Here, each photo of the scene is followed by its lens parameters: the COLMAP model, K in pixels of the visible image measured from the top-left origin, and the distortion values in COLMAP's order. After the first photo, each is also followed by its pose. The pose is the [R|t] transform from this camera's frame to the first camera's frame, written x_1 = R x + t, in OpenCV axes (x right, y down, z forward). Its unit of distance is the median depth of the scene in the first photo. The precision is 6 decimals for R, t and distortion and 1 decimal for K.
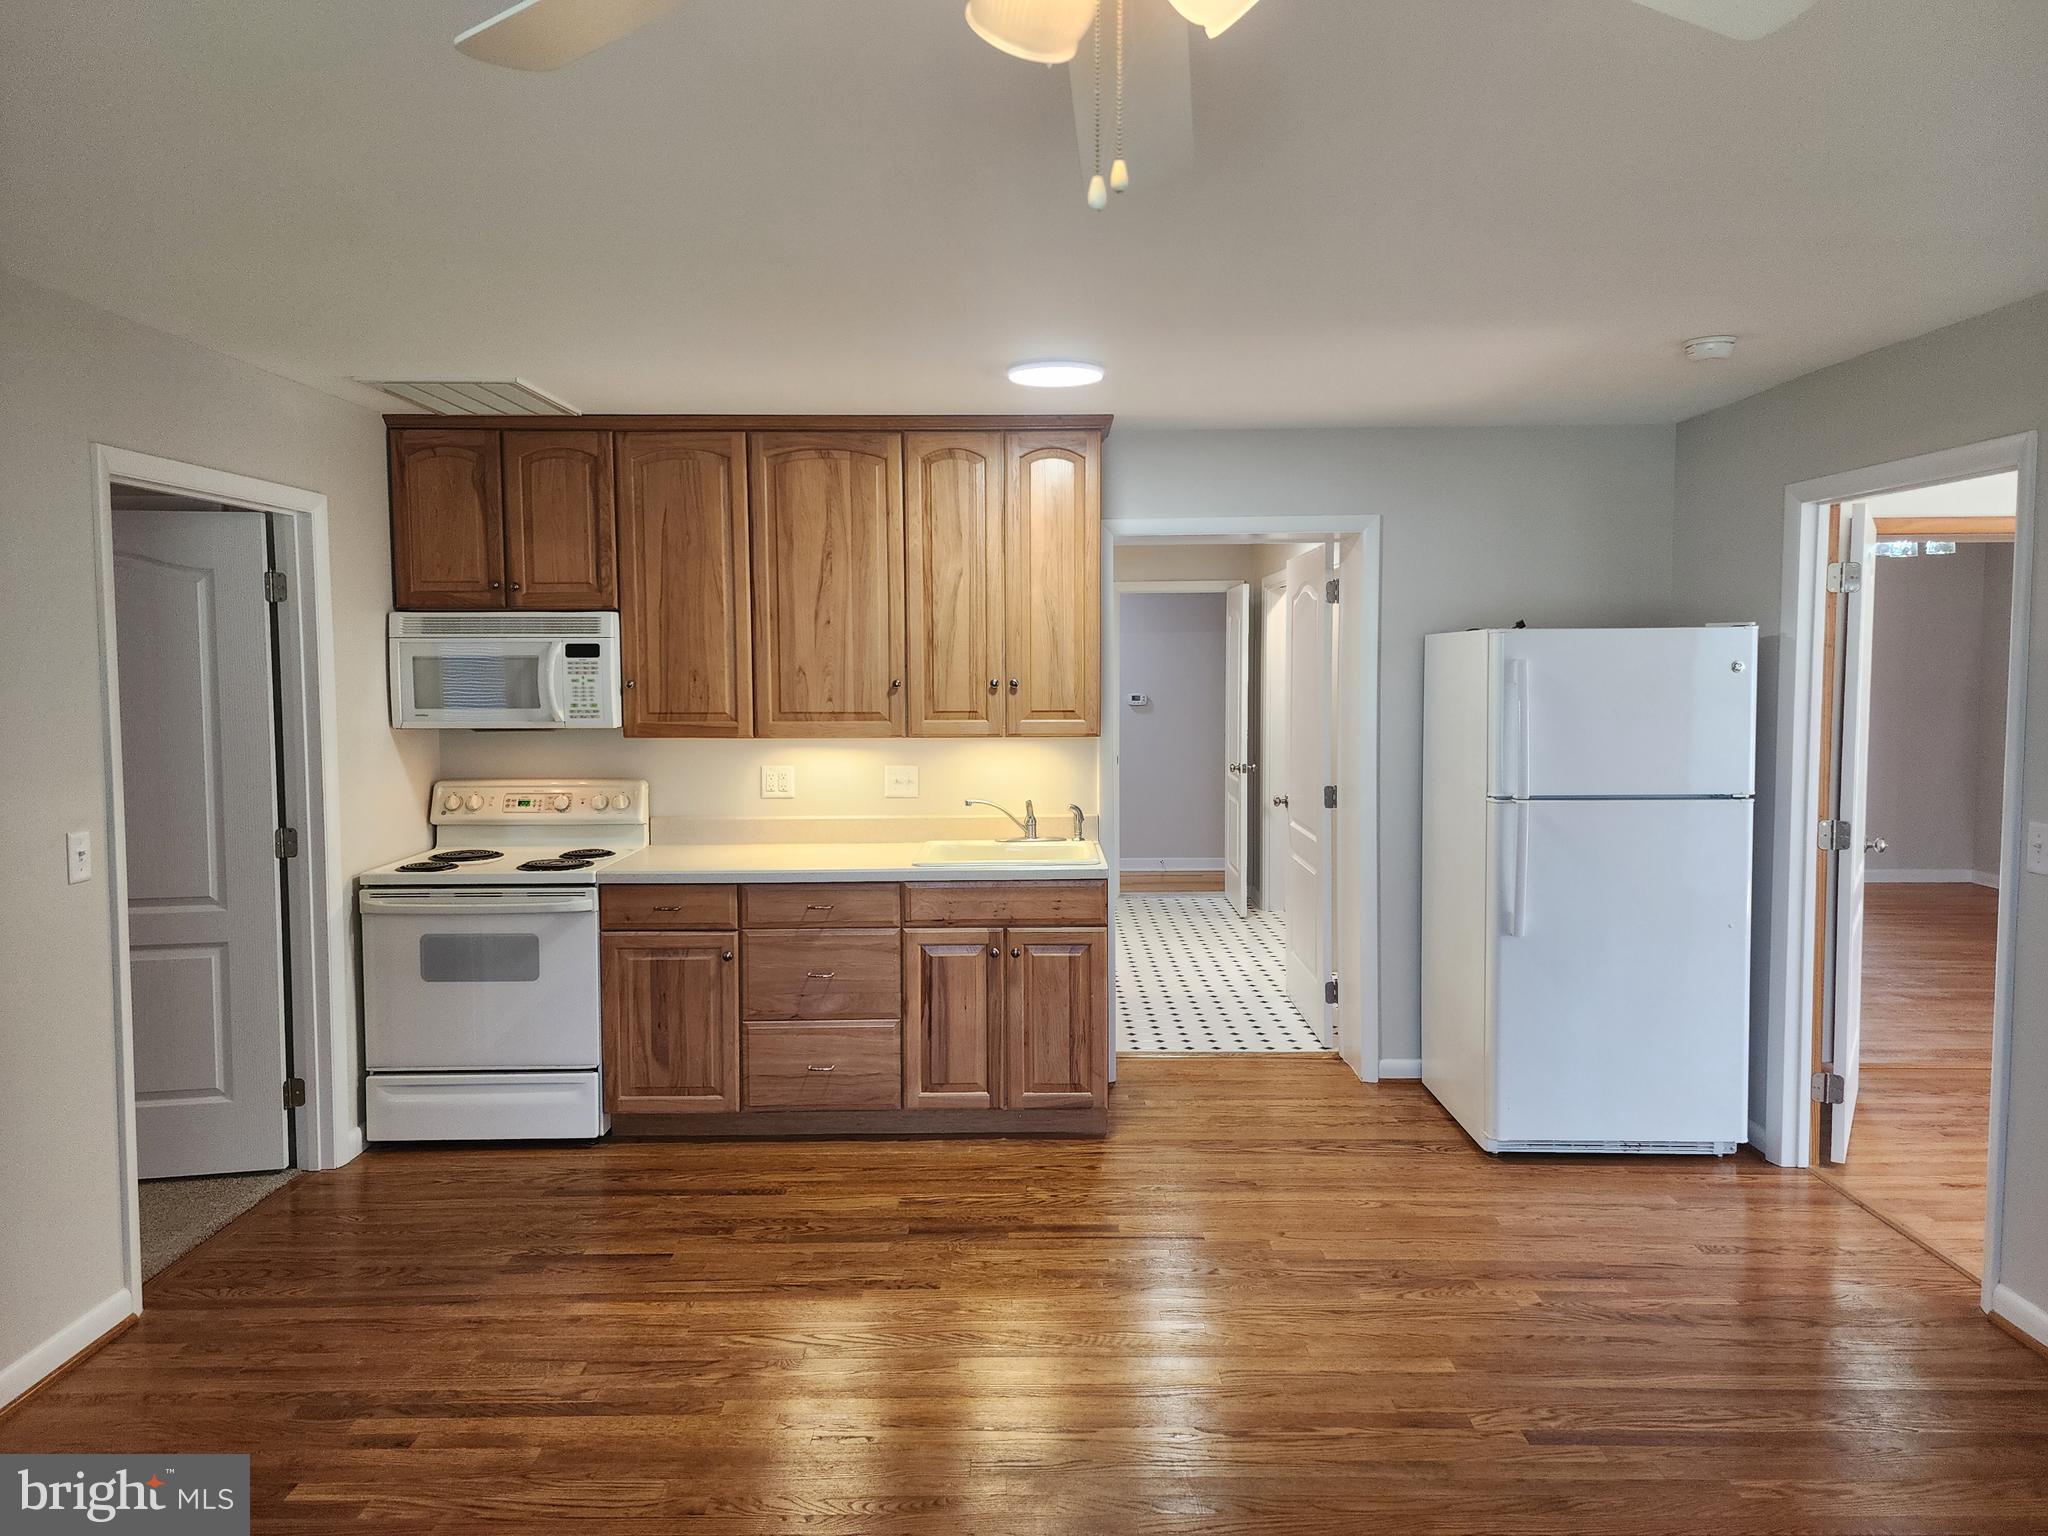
lens RADIAL K [[1357.4, 0, 1012.7], [0, 1357.4, 753.0], [0, 0, 1]] dist [0.078895, -0.065723]
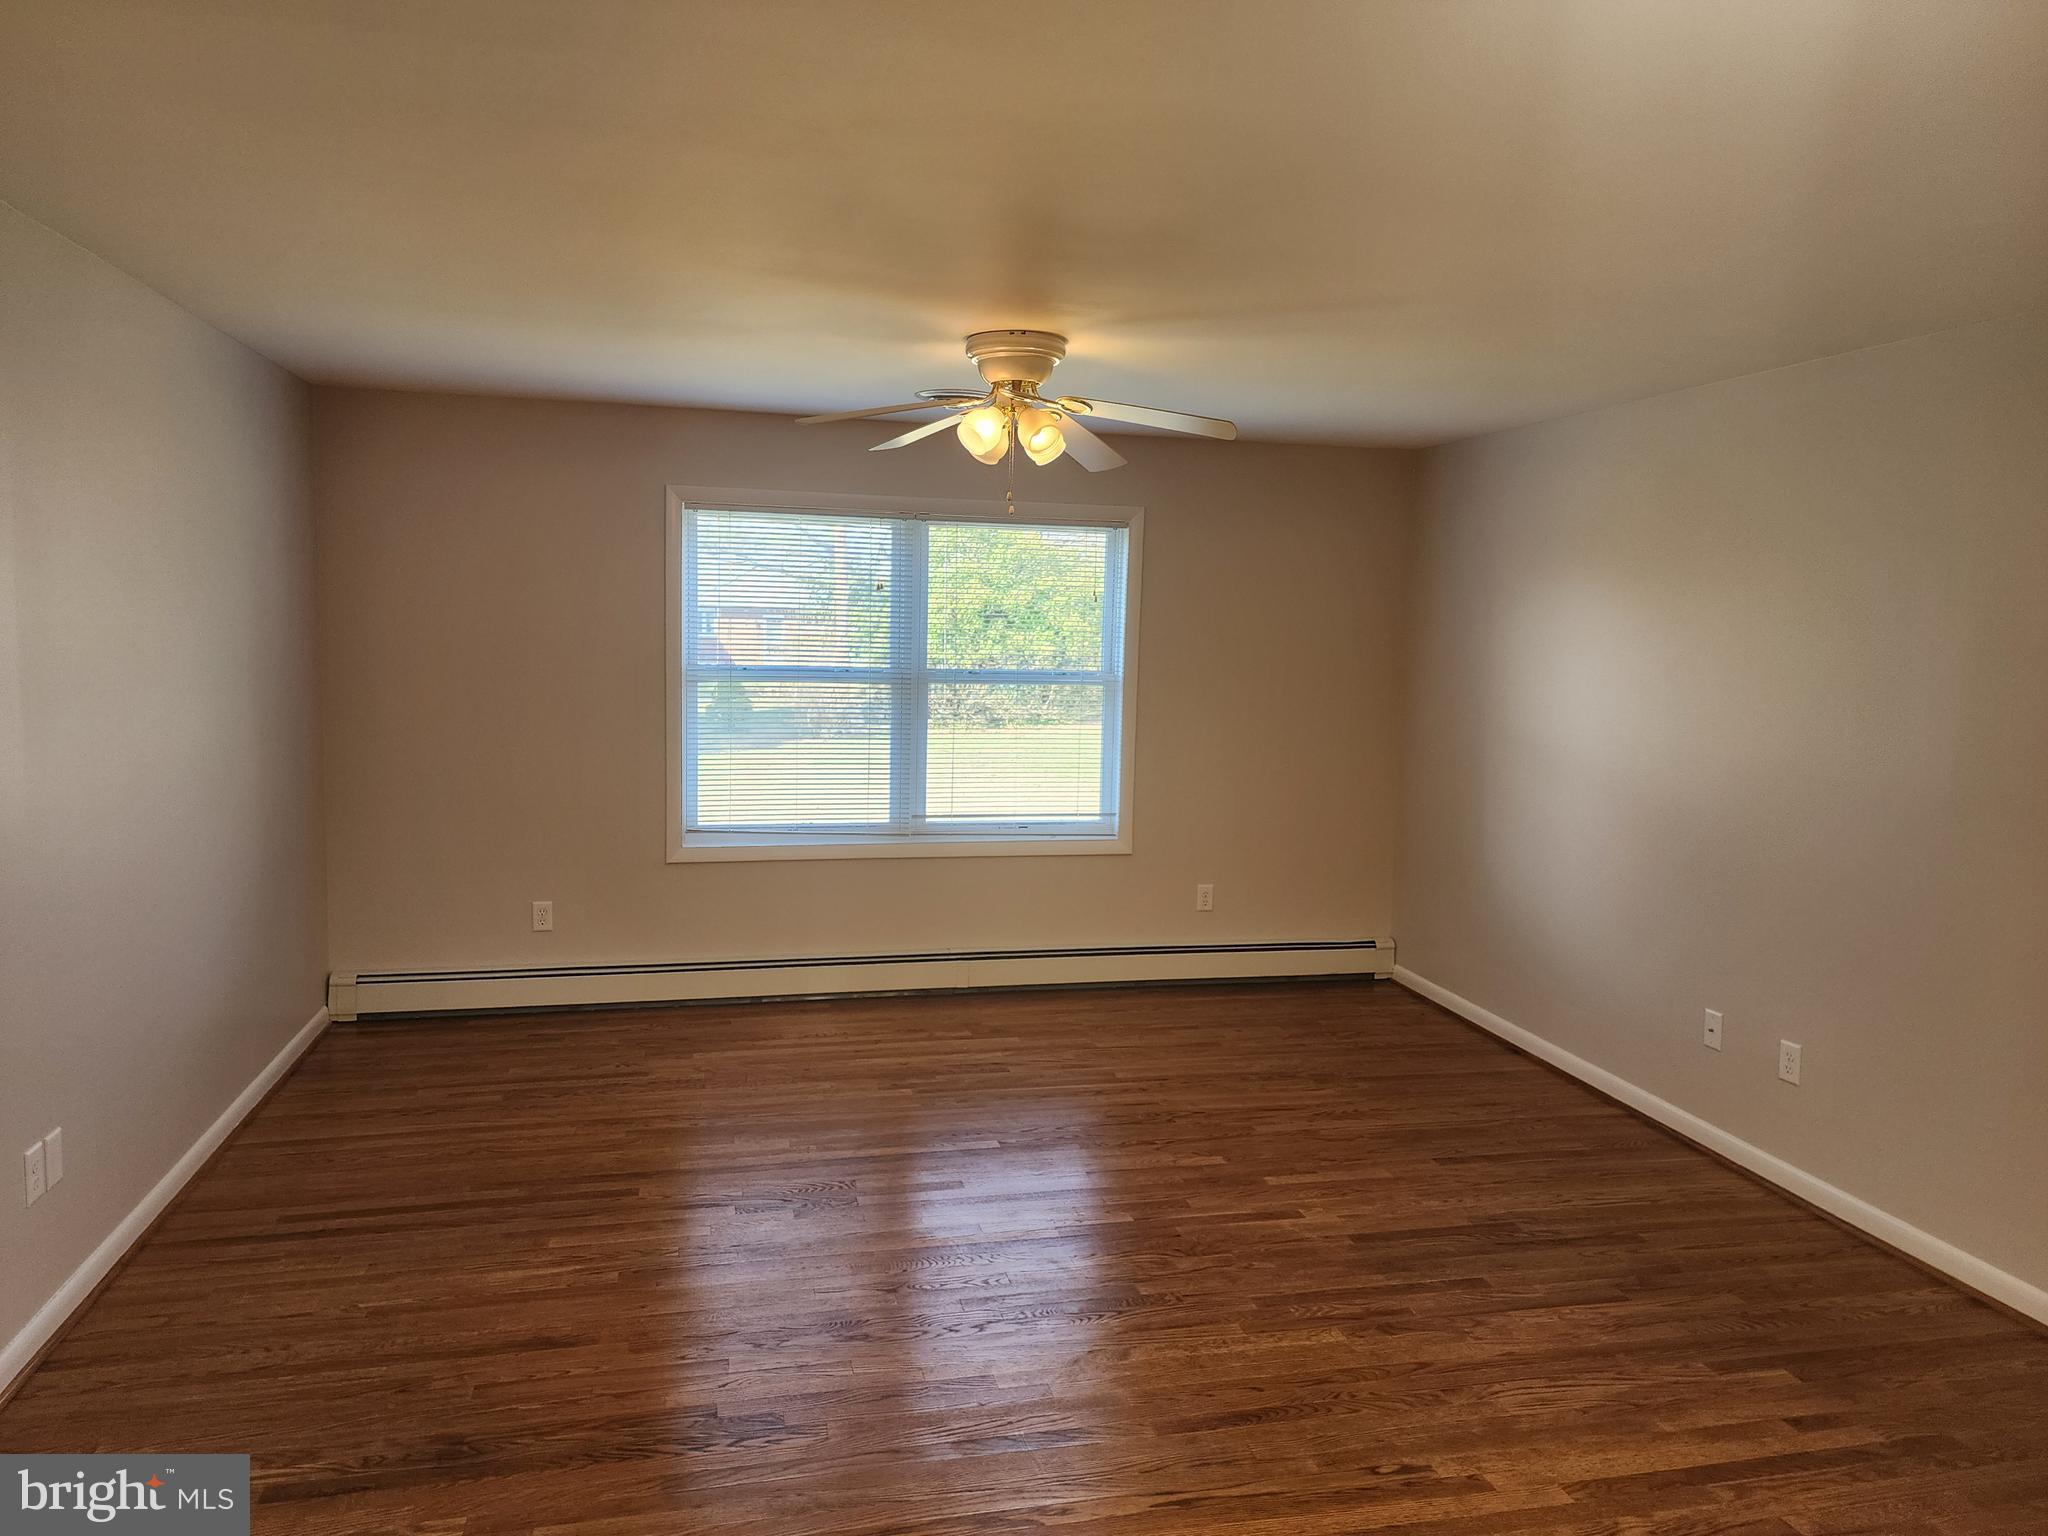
lens RADIAL K [[1357.4, 0, 1028.3], [0, 1357.4, 763.5], [0, 0, 1]] dist [0.078895, -0.065723]
pose [[-0.968172, 0.004053, -0.250251, 0.229901], [-0.036978, 0.986580, 0.159037, -0.077376], [0.247537, 0.163229, -0.955030, 1.126695]]
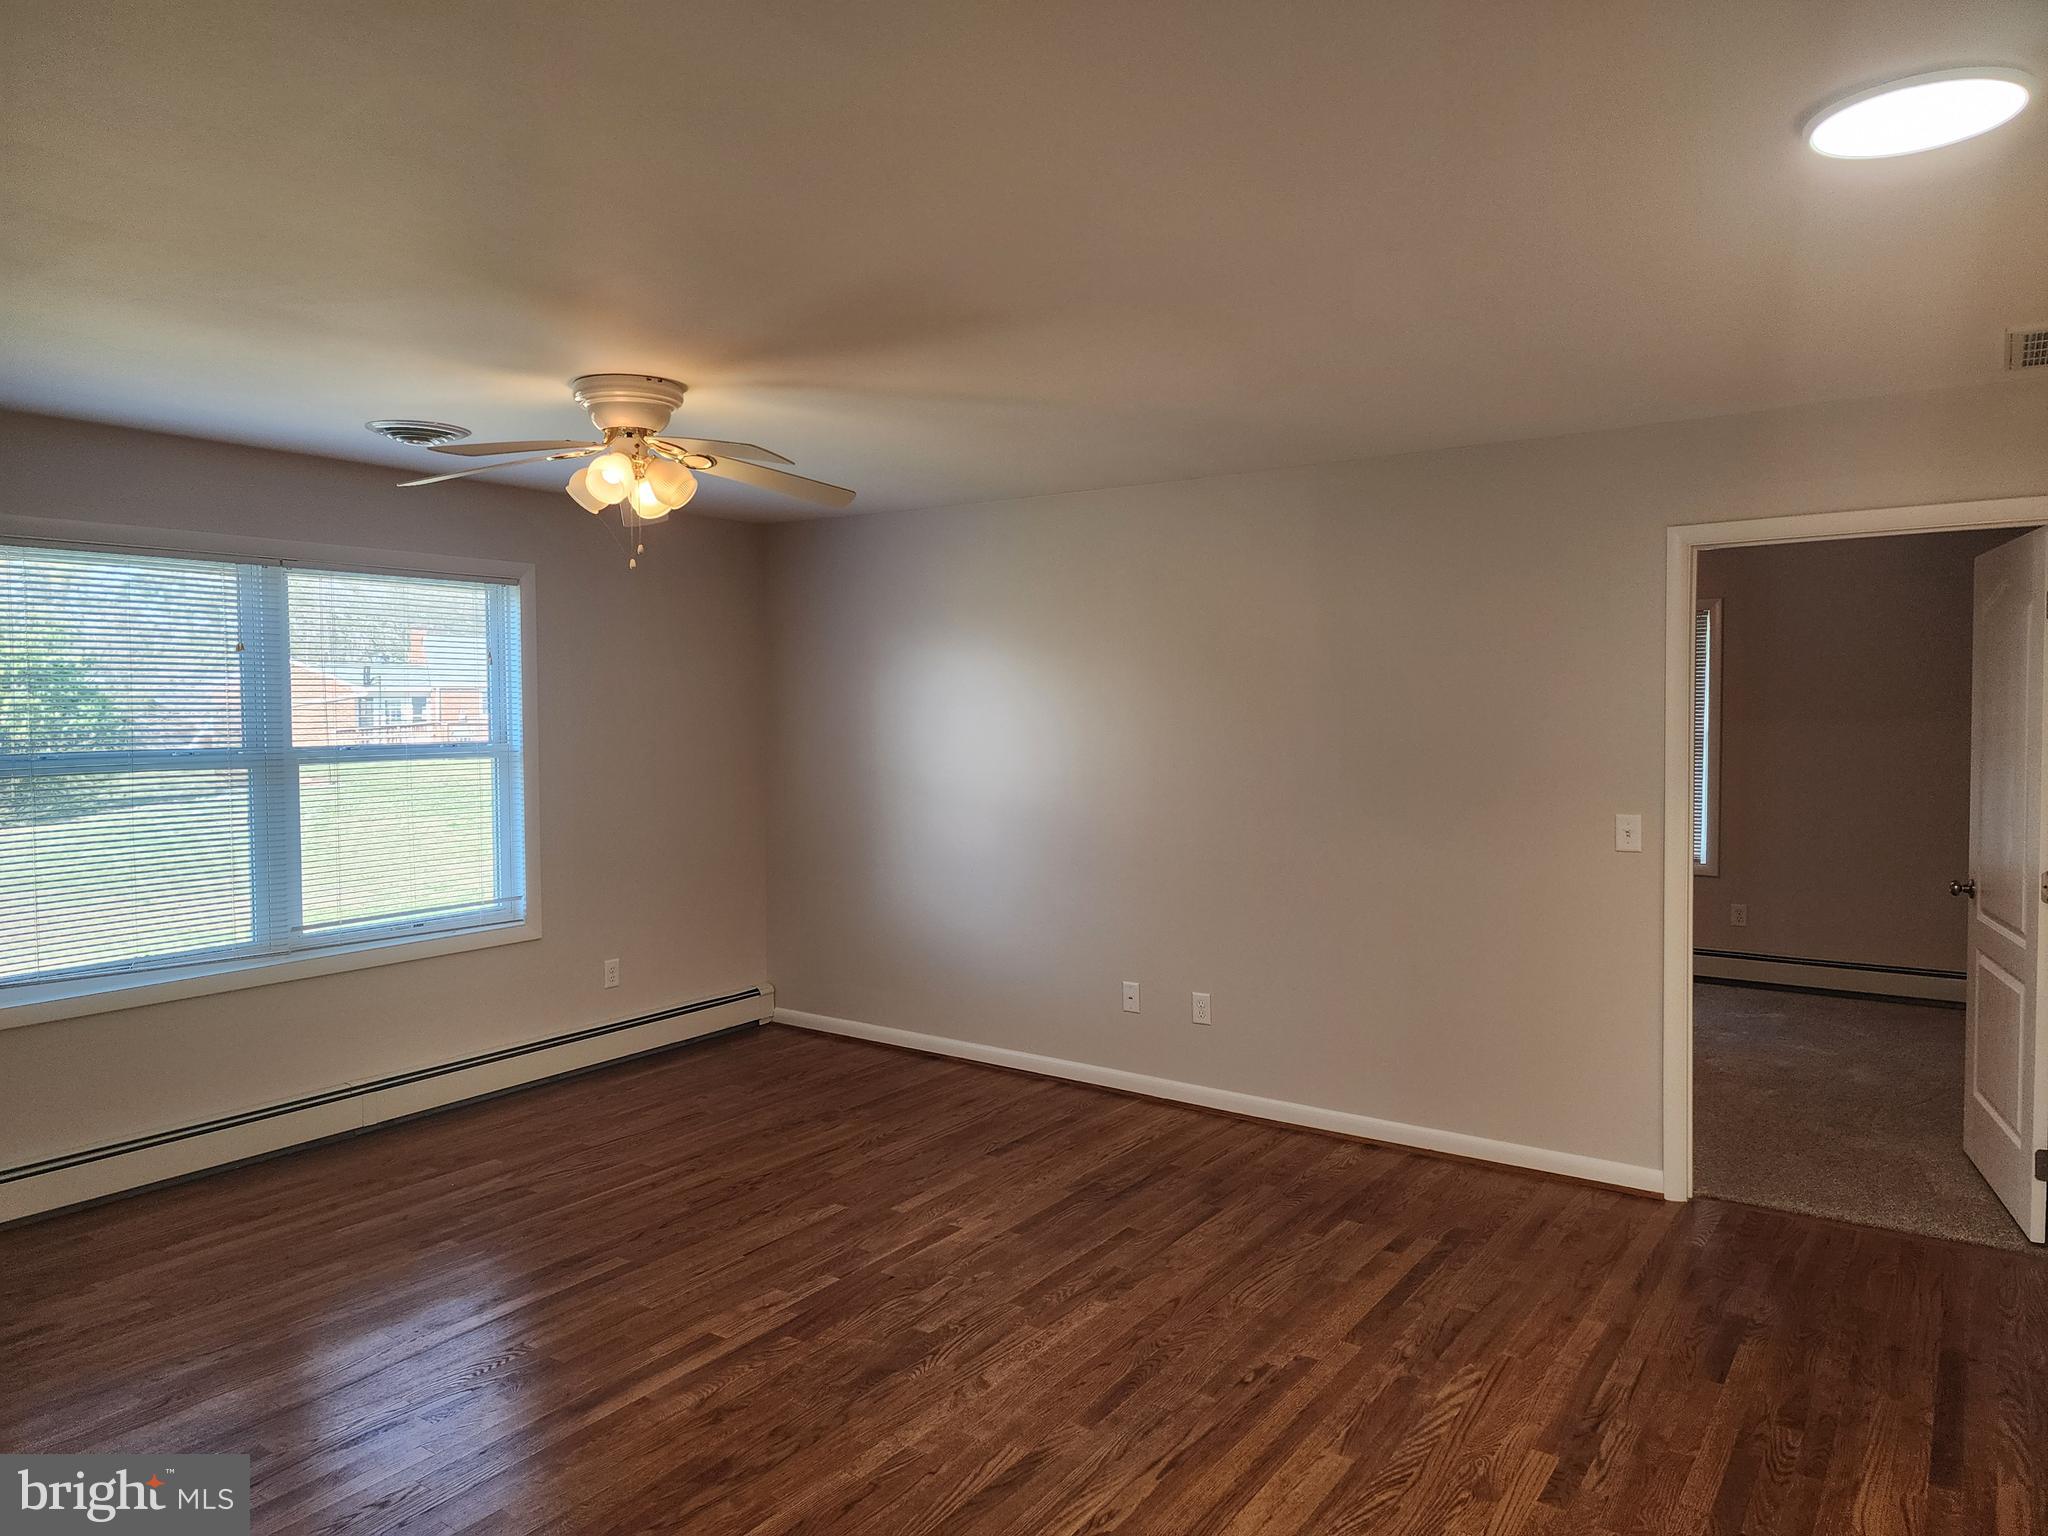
lens RADIAL K [[1357.4, 0, 986.8], [0, 1357.4, 769.9], [0, 0, 1]] dist [0.078895, -0.065723]
pose [[-0.574199, 0.047365, -0.817344, 0.579620], [-0.040751, 0.995434, 0.086313, -0.055130], [0.817701, 0.082868, -0.569647, 0.909456]]
